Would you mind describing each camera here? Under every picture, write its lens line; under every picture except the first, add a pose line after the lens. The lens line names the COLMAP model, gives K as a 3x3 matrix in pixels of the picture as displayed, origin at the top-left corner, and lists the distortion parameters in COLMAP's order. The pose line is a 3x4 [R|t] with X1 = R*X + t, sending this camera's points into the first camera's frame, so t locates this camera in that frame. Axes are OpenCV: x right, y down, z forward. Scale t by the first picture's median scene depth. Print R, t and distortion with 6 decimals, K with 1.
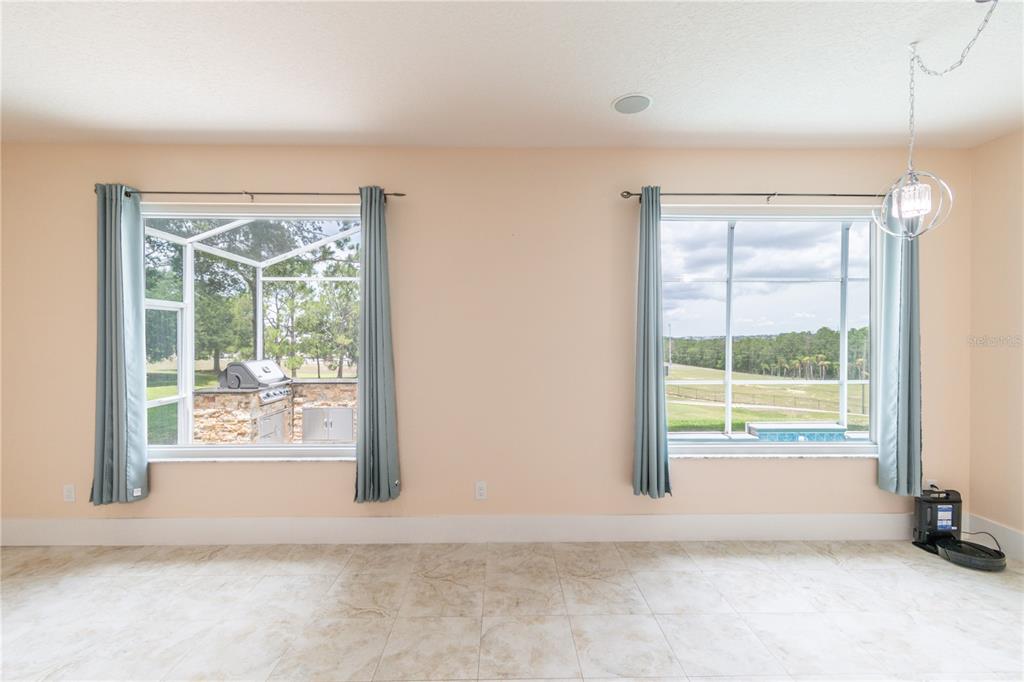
lens RADIAL K [[459.2, 0, 517.4], [0, 459.2, 348.2], [0, 0, 1]] dist [0.007209, -0.003938]
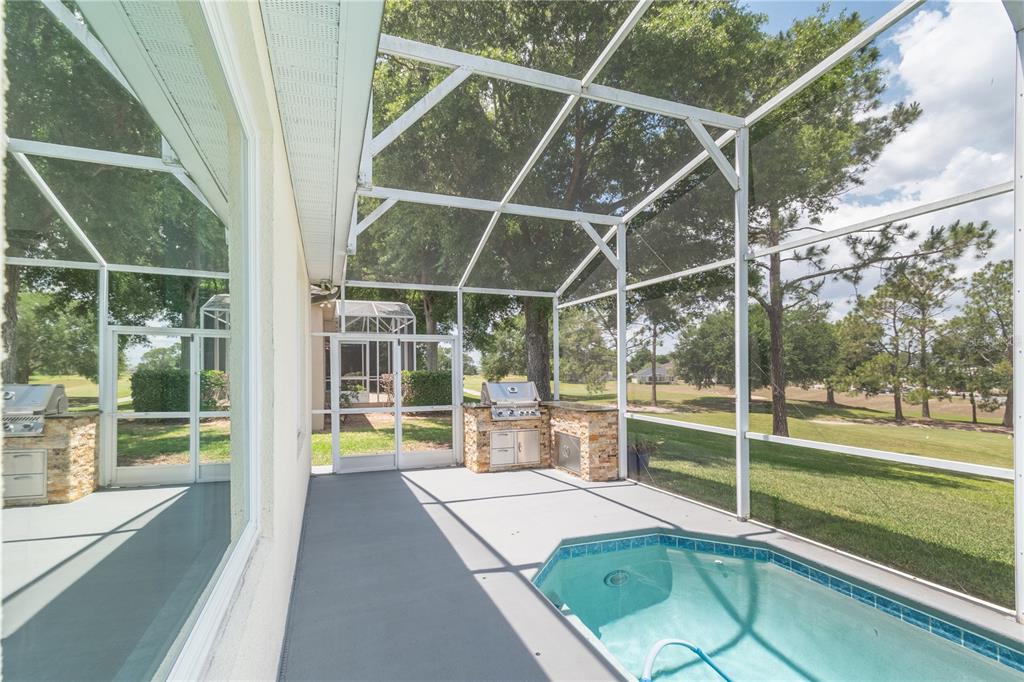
lens RADIAL K [[459.2, 0, 471.4], [0, 459.2, 375.1], [0, 0, 1]] dist [0.007209, -0.003938]
pose [[0.265851, 0.002307, -0.964011, 0.997131], [-0.013348, 0.999910, -0.001288, 0.026282], [0.963922, 0.013210, 0.265858, 1.238071]]
